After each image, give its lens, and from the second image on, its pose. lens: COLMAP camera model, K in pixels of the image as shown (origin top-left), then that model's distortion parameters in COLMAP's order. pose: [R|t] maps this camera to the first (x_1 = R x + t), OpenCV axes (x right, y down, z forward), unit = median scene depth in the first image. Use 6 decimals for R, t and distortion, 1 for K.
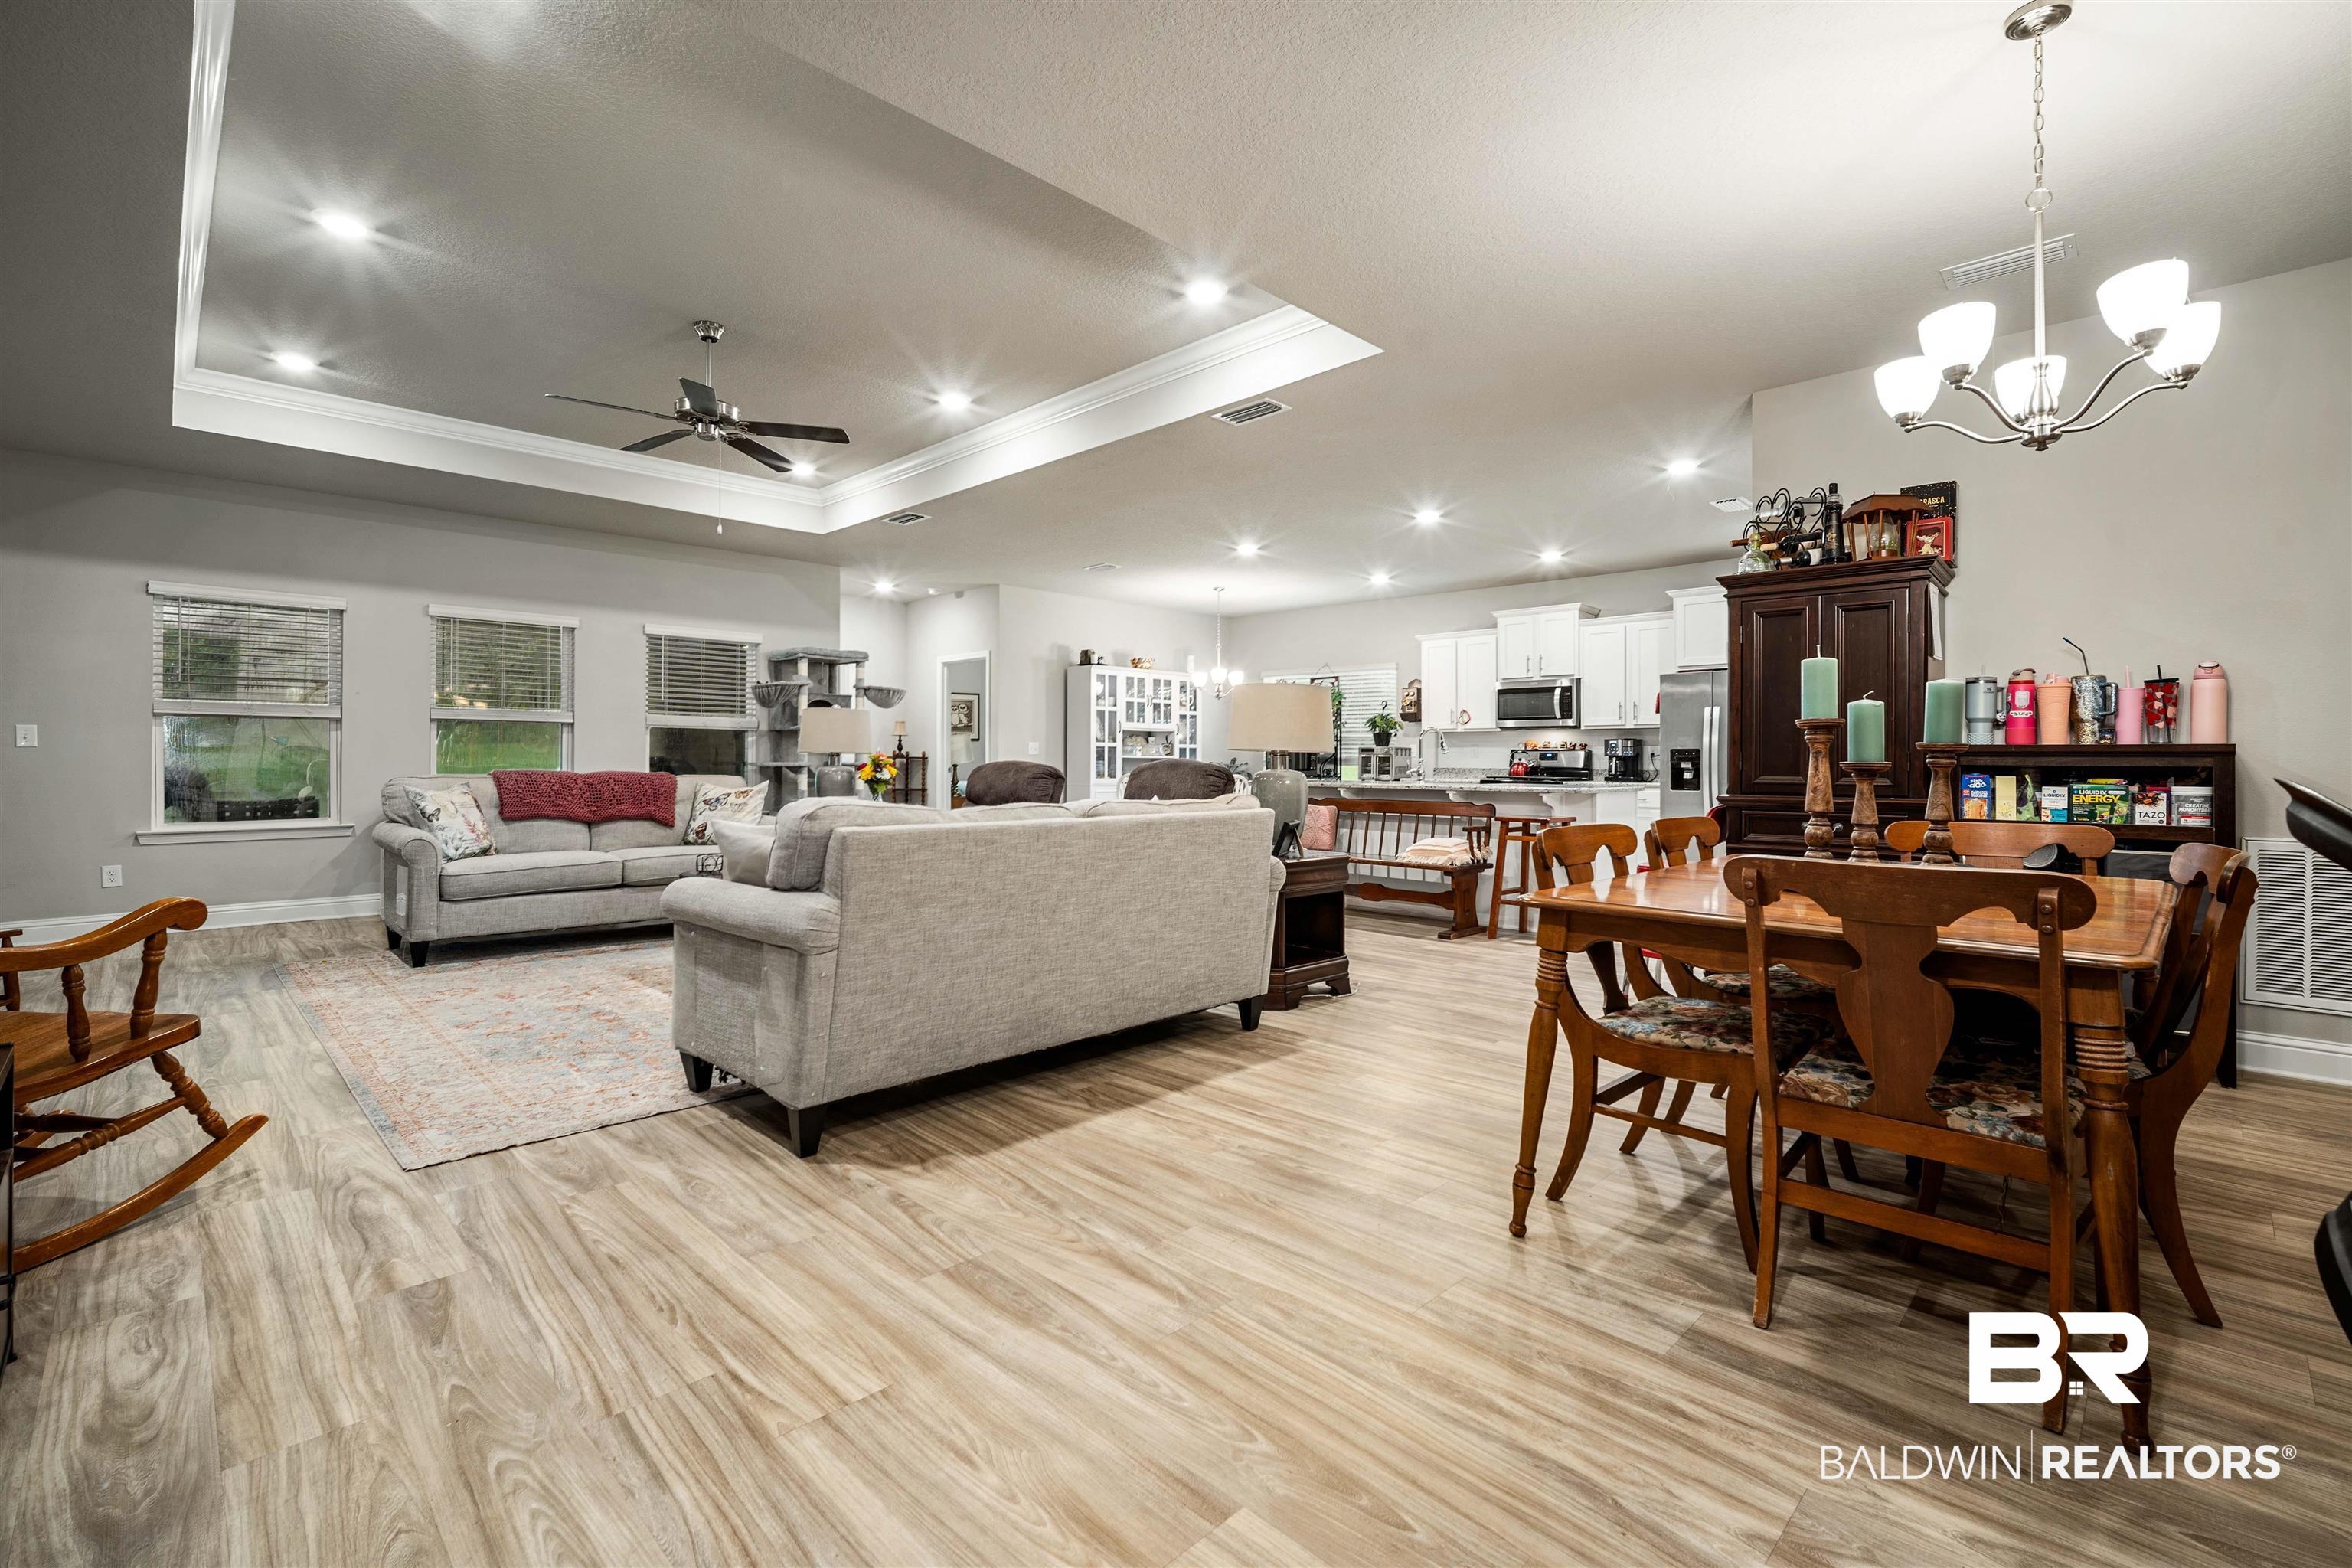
lens RADIAL K [[1034.6, 0, 1176.0], [0, 1034.6, 758.4], [0, 0, 1]] dist [-0.008001, -0.000017]
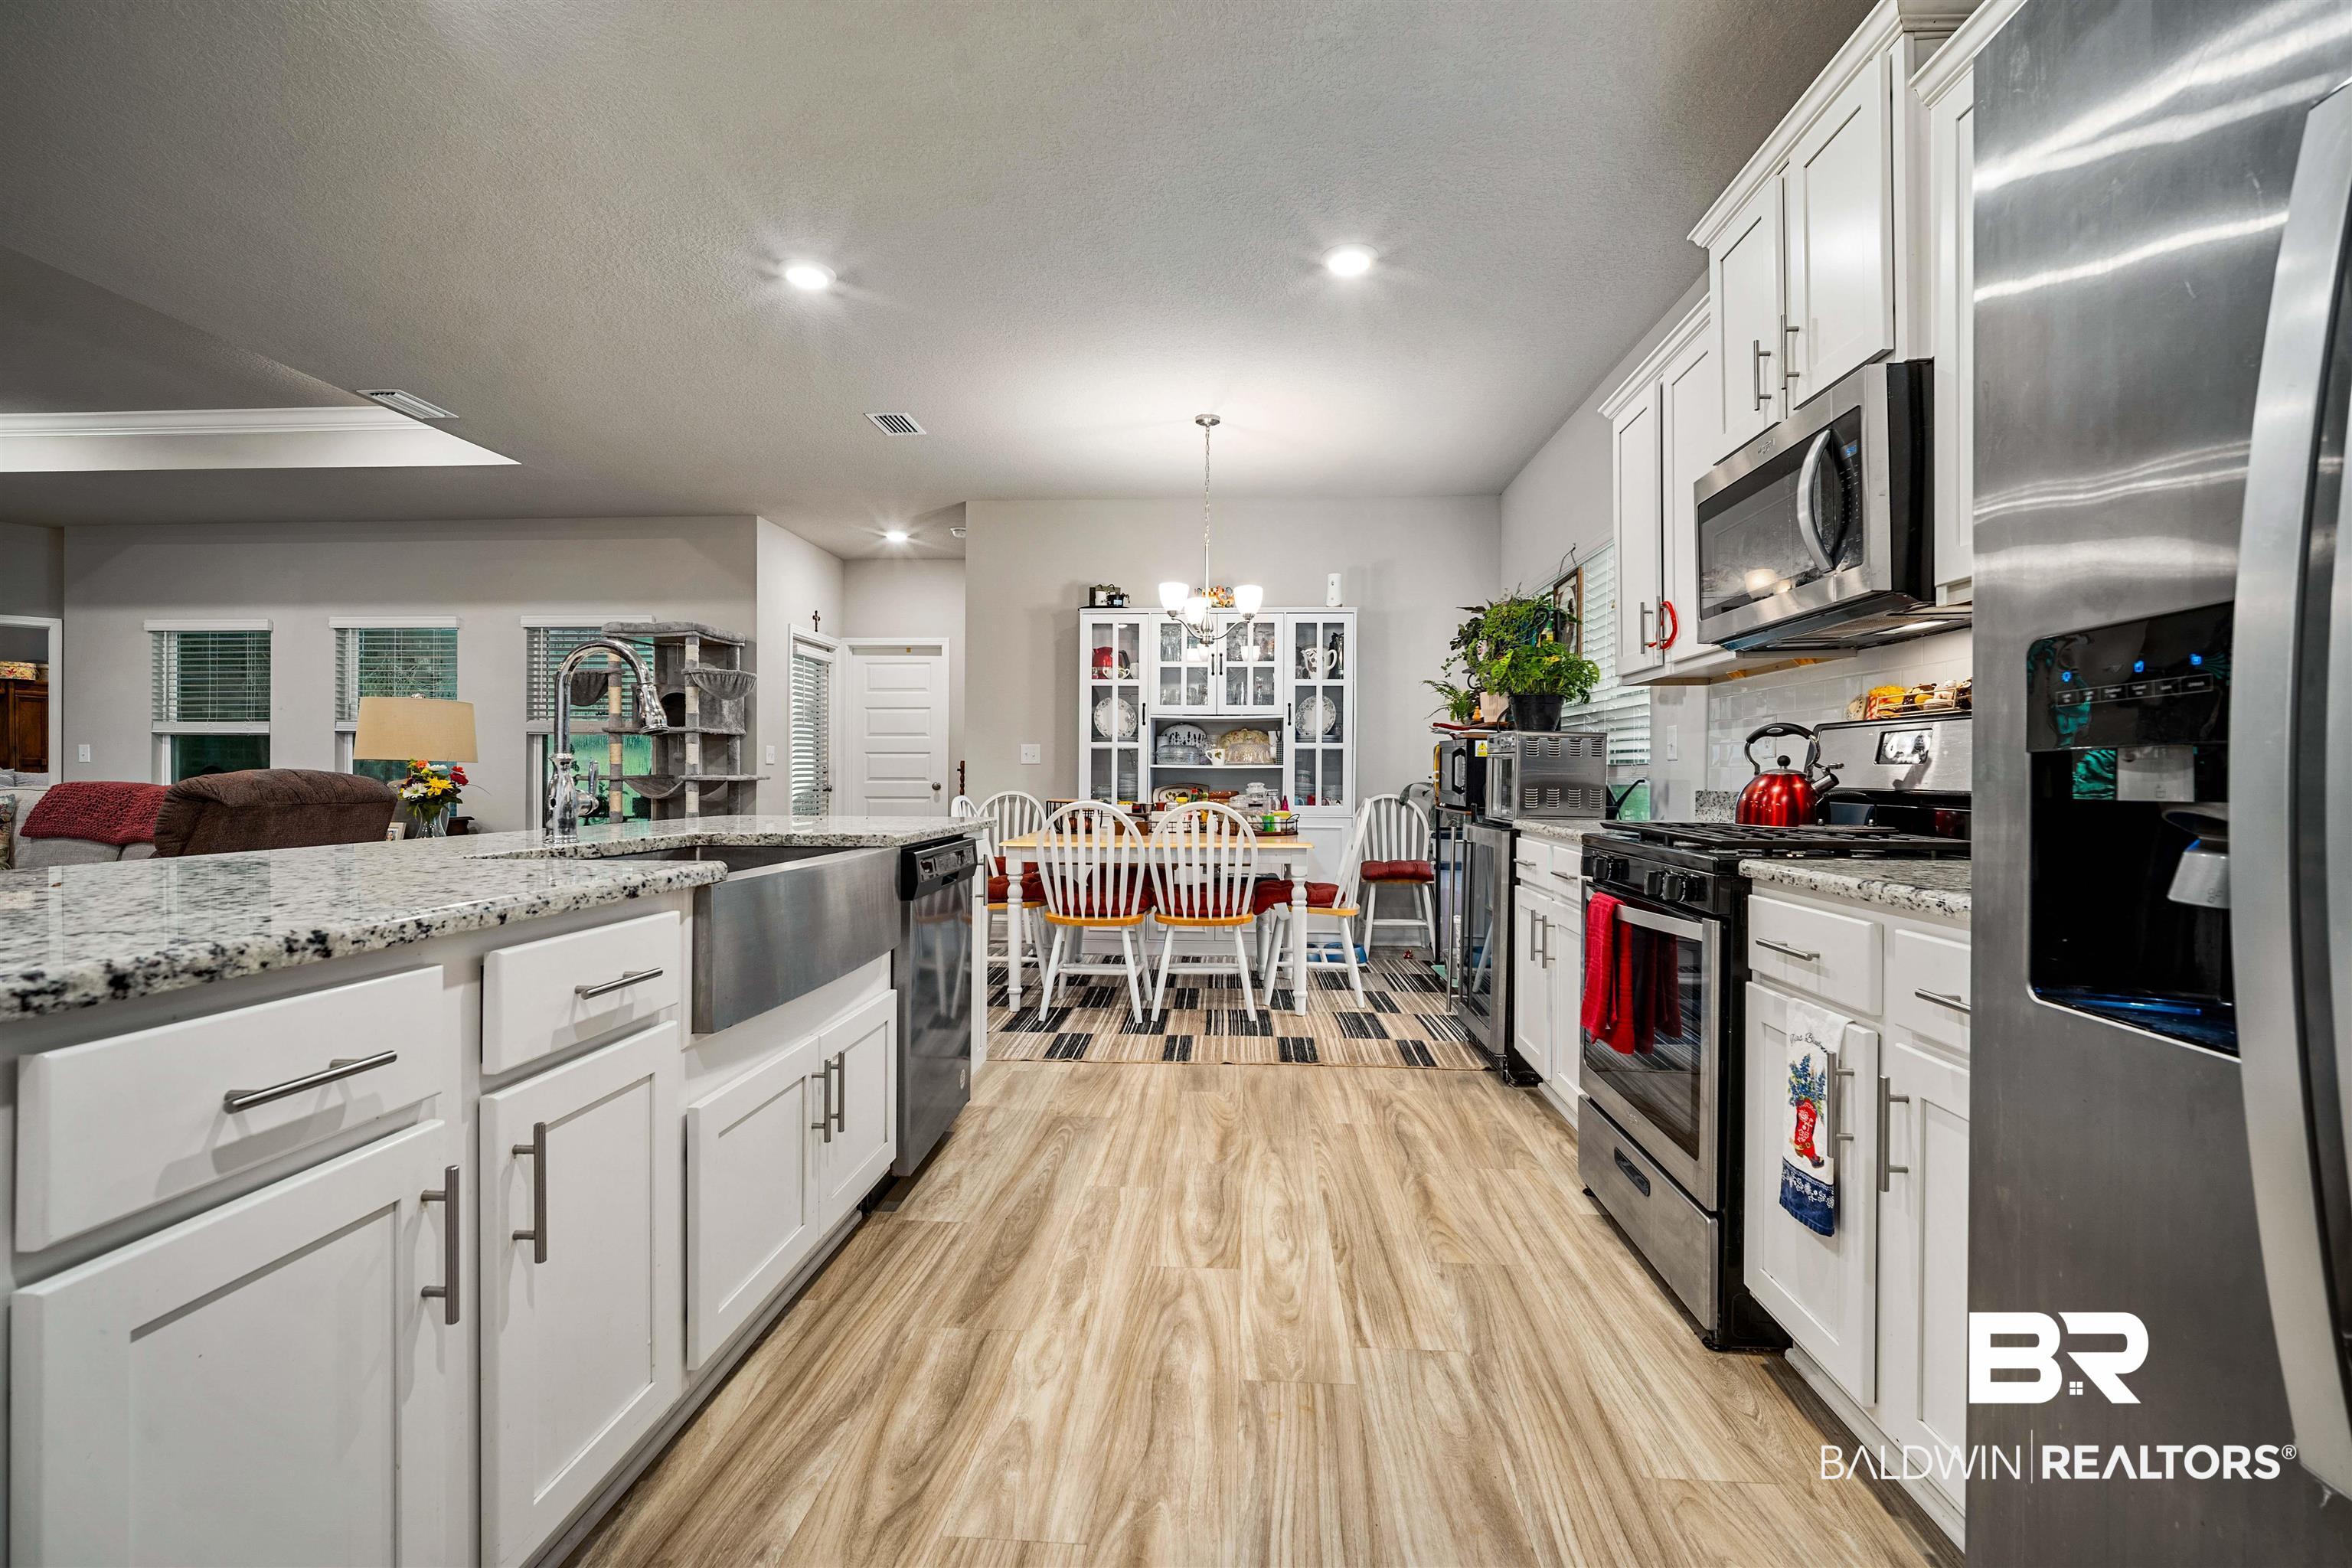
lens RADIAL K [[1034.6, 0, 1183.9], [0, 1034.6, 773.4], [0, 0, 1]] dist [-0.008001, -0.000017]
pose [[0.668216, -0.003593, -0.743959, 0.423179], [-0.000531, 0.999986, -0.005307, 0.005911], [0.743967, 0.003942, 0.668204, 0.713348]]
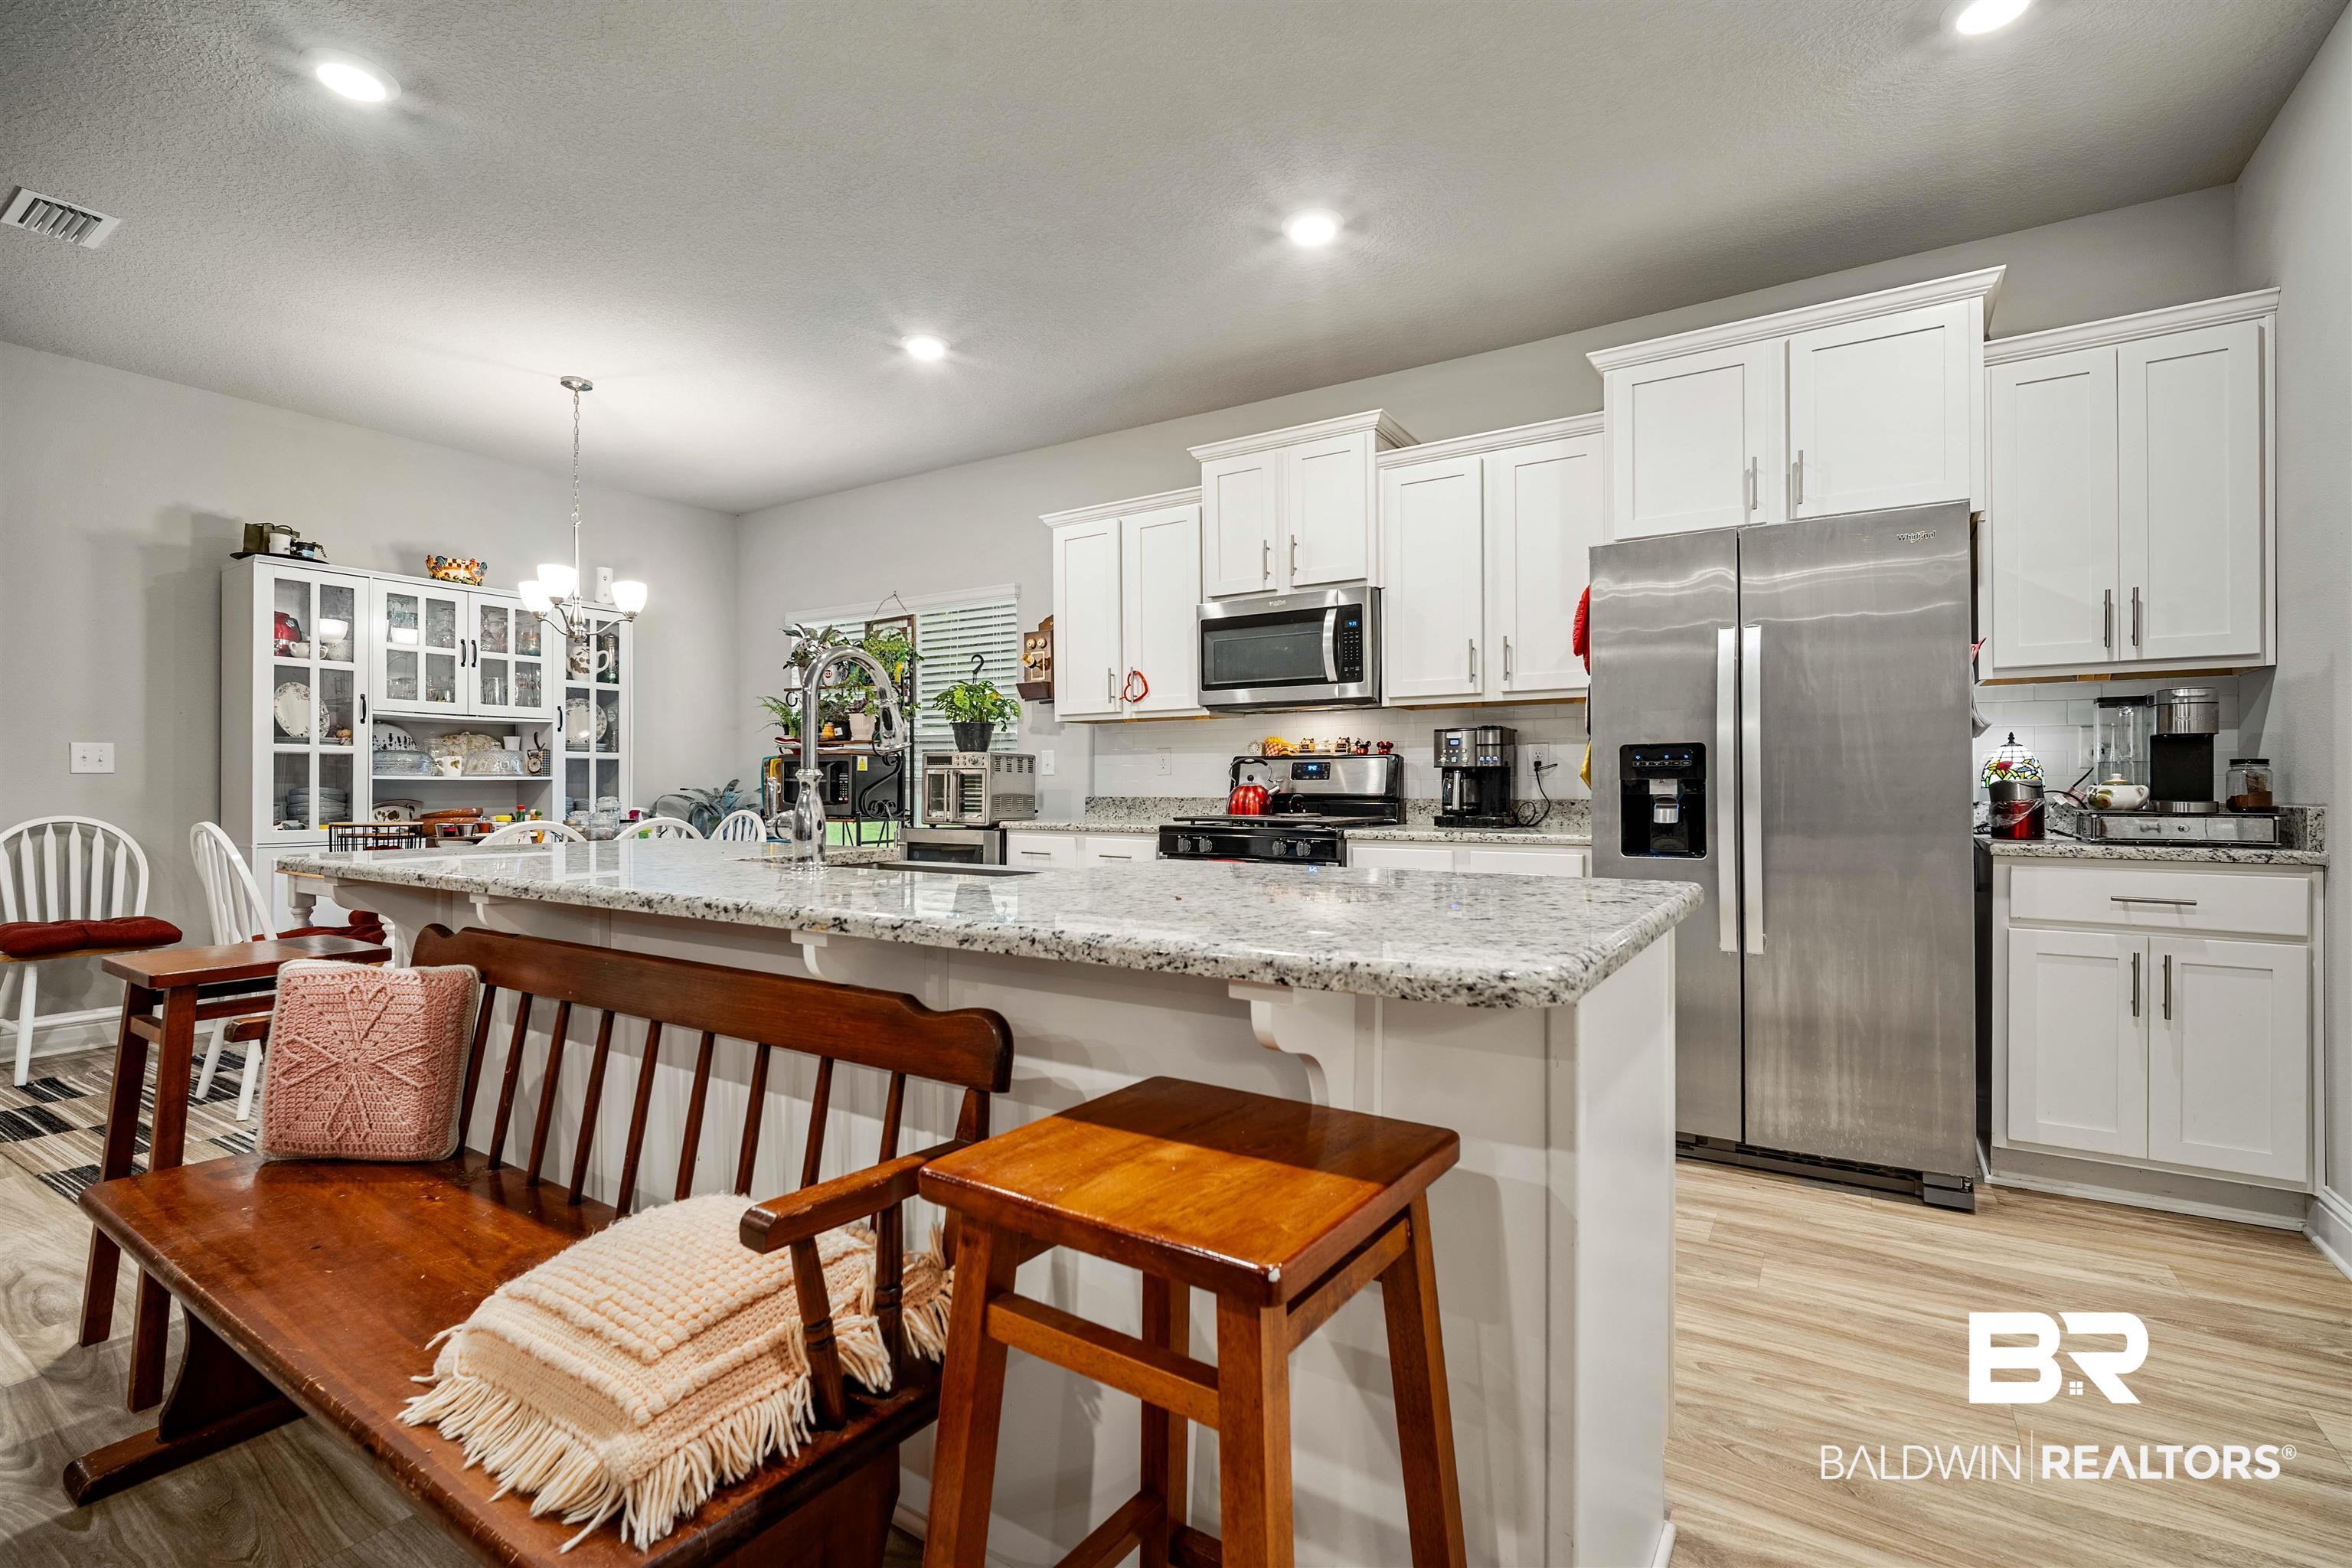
lens RADIAL K [[1034.6, 0, 1185.7], [0, 1034.6, 789.5], [0, 0, 1]] dist [-0.008001, -0.000017]
pose [[0.974317, -0.007581, 0.225051, 0.202985], [0.006222, 0.999958, 0.006750, 0.002945], [-0.225093, -0.005176, 0.974324, 0.564973]]
